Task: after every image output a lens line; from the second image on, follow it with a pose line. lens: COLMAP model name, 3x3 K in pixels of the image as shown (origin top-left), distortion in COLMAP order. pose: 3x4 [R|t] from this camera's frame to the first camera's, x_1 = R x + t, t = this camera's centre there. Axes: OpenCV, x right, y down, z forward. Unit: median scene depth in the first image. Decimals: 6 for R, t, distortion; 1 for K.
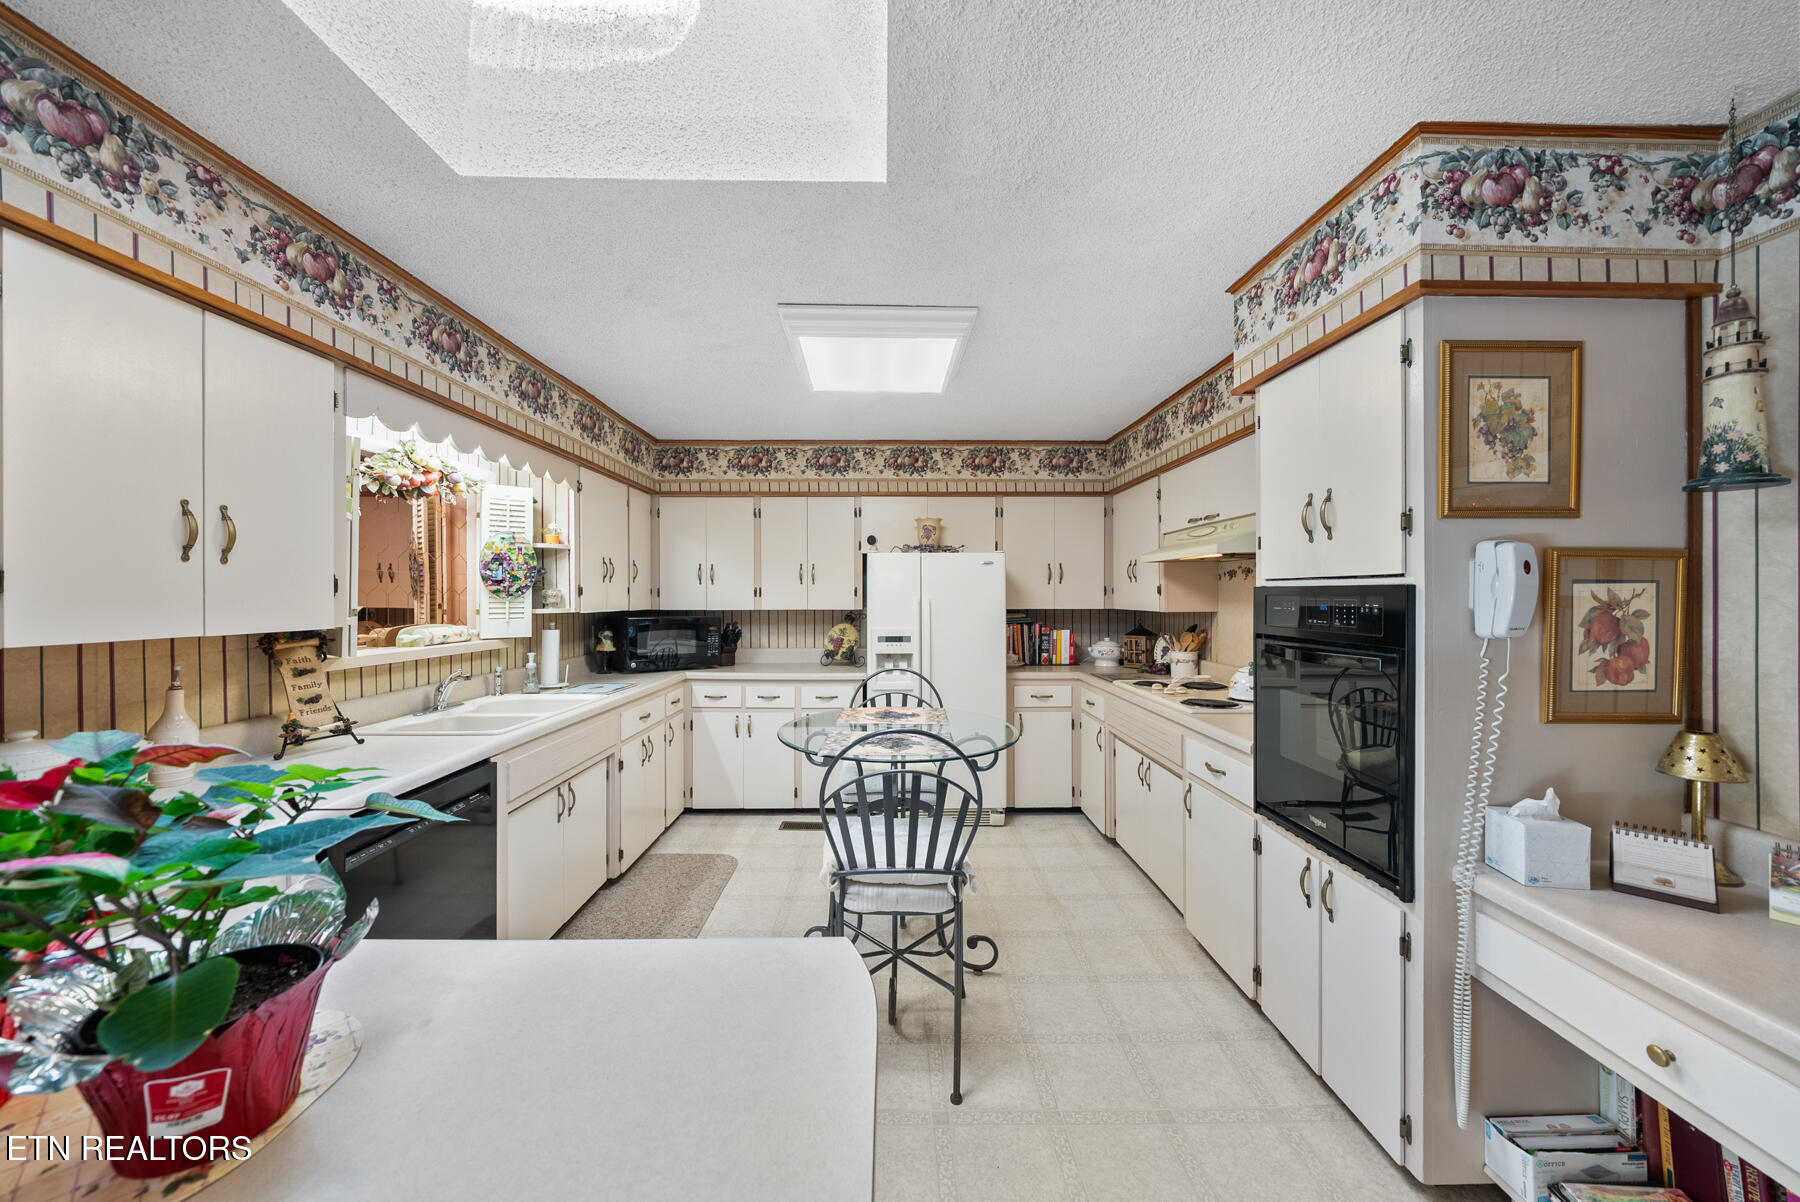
lens RADIAL K [[626.1, 0, 898.7], [0, 626.1, 595.5], [0, 0, 1]] dist [-0.006950, -0.000175]
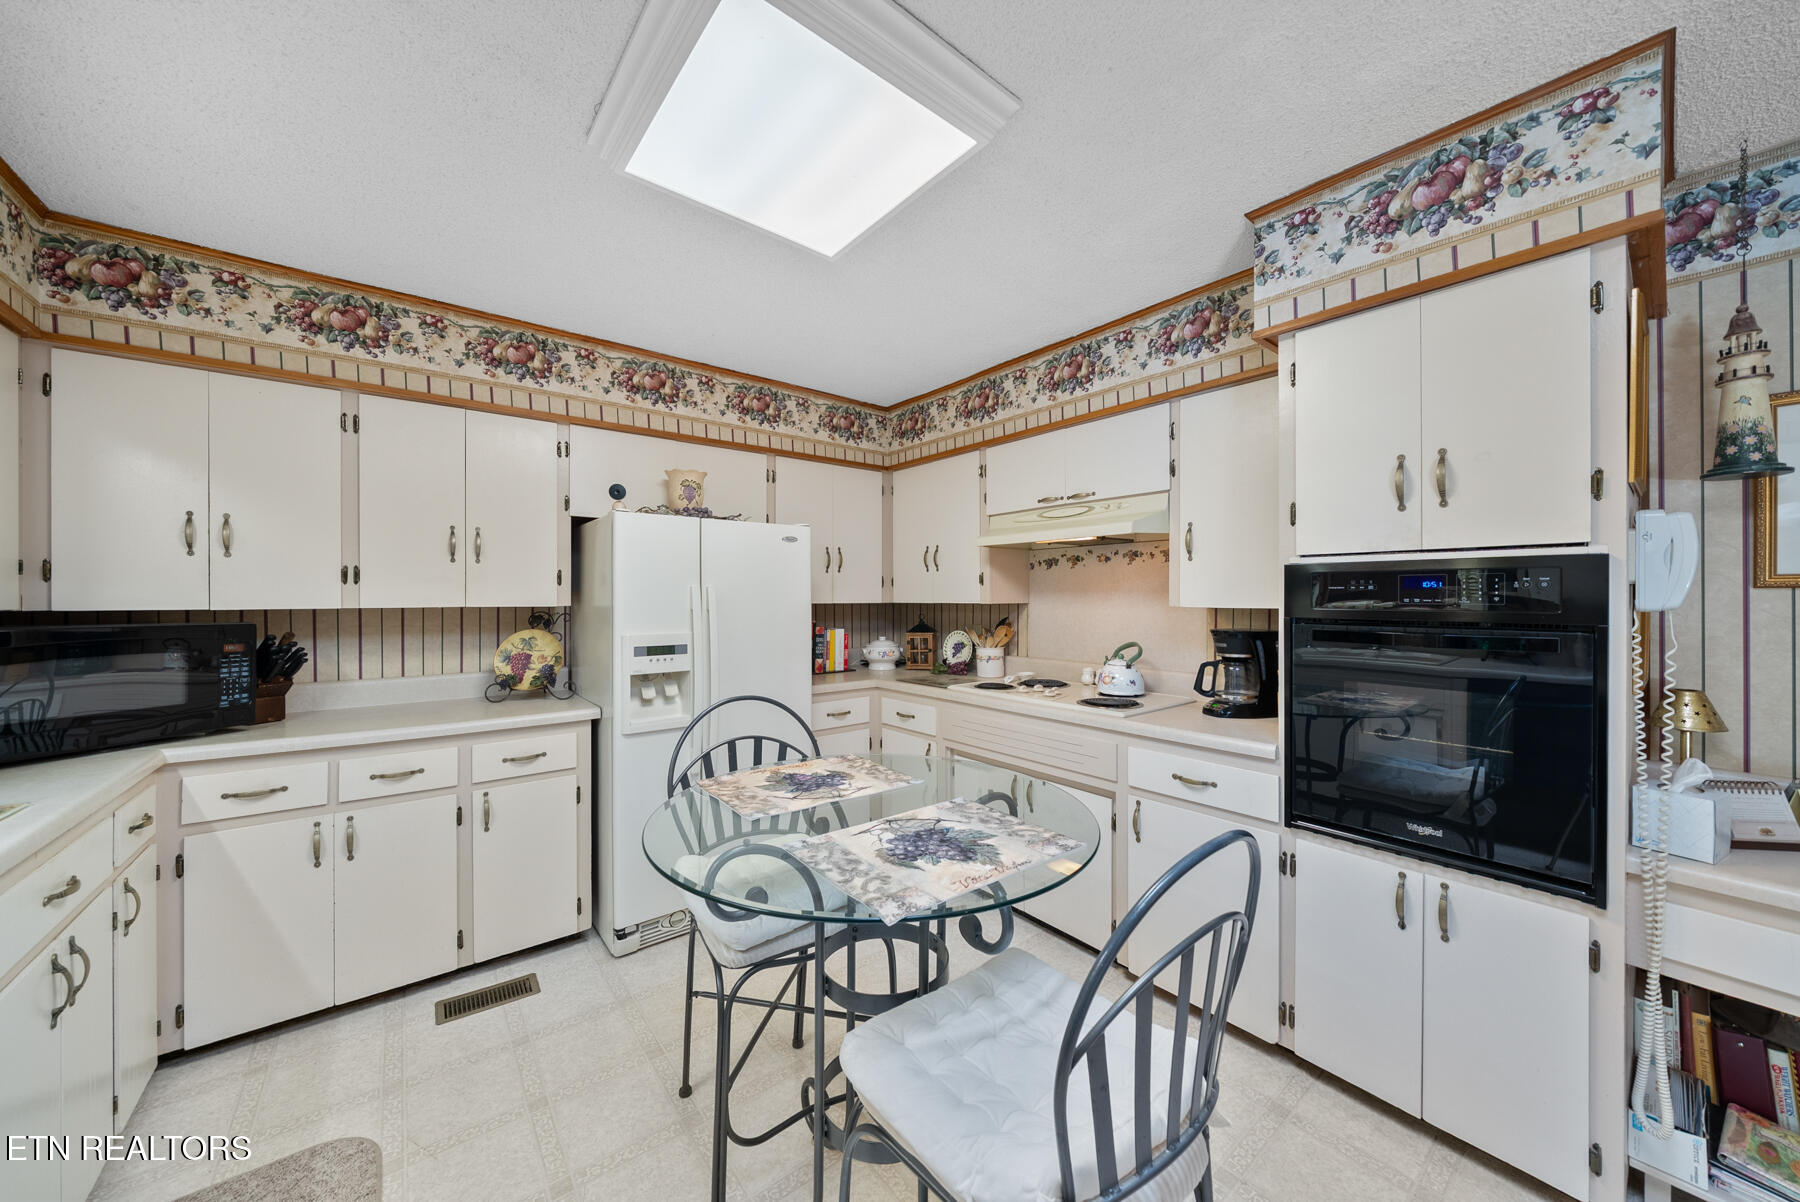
lens RADIAL K [[625.0, 0, 895.0], [0, 625.0, 597.6], [0, 0, 1]] dist [-0.005861, 0.000043]
pose [[0.792070, -0.000402, 0.610430, -0.207078], [0.001547, 0.999998, -0.001349, 0.017308], [-0.610429, 0.002013, 0.792069, 0.353599]]
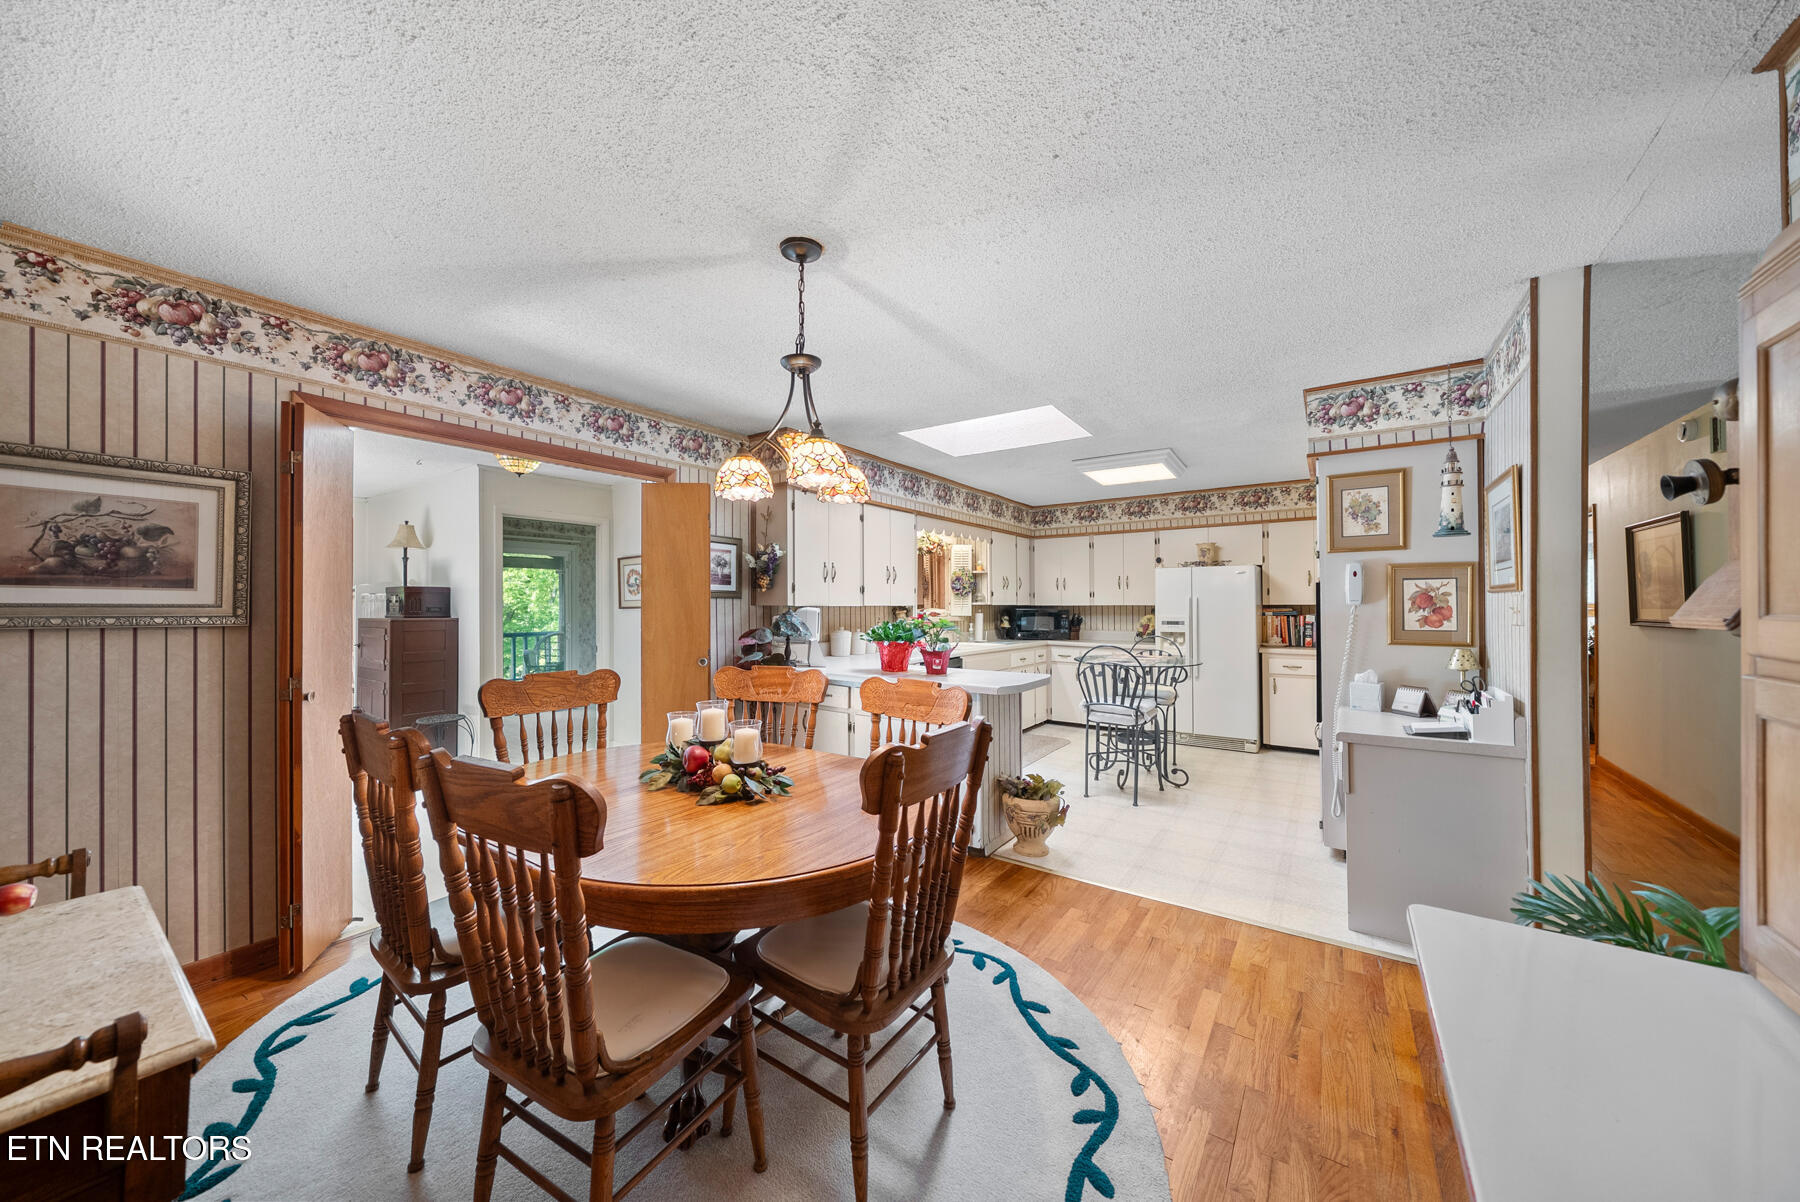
lens RADIAL K [[614.2, 0, 900.0], [0, 614.2, 601.0], [0, 0, 1]] dist [-0.006602, 0.000022]
pose [[0.811000, -0.005007, -0.585025, 0.338783], [0.001498, 0.999978, -0.006482, 0.023801], [0.585045, 0.004381, 0.810989, -0.648395]]
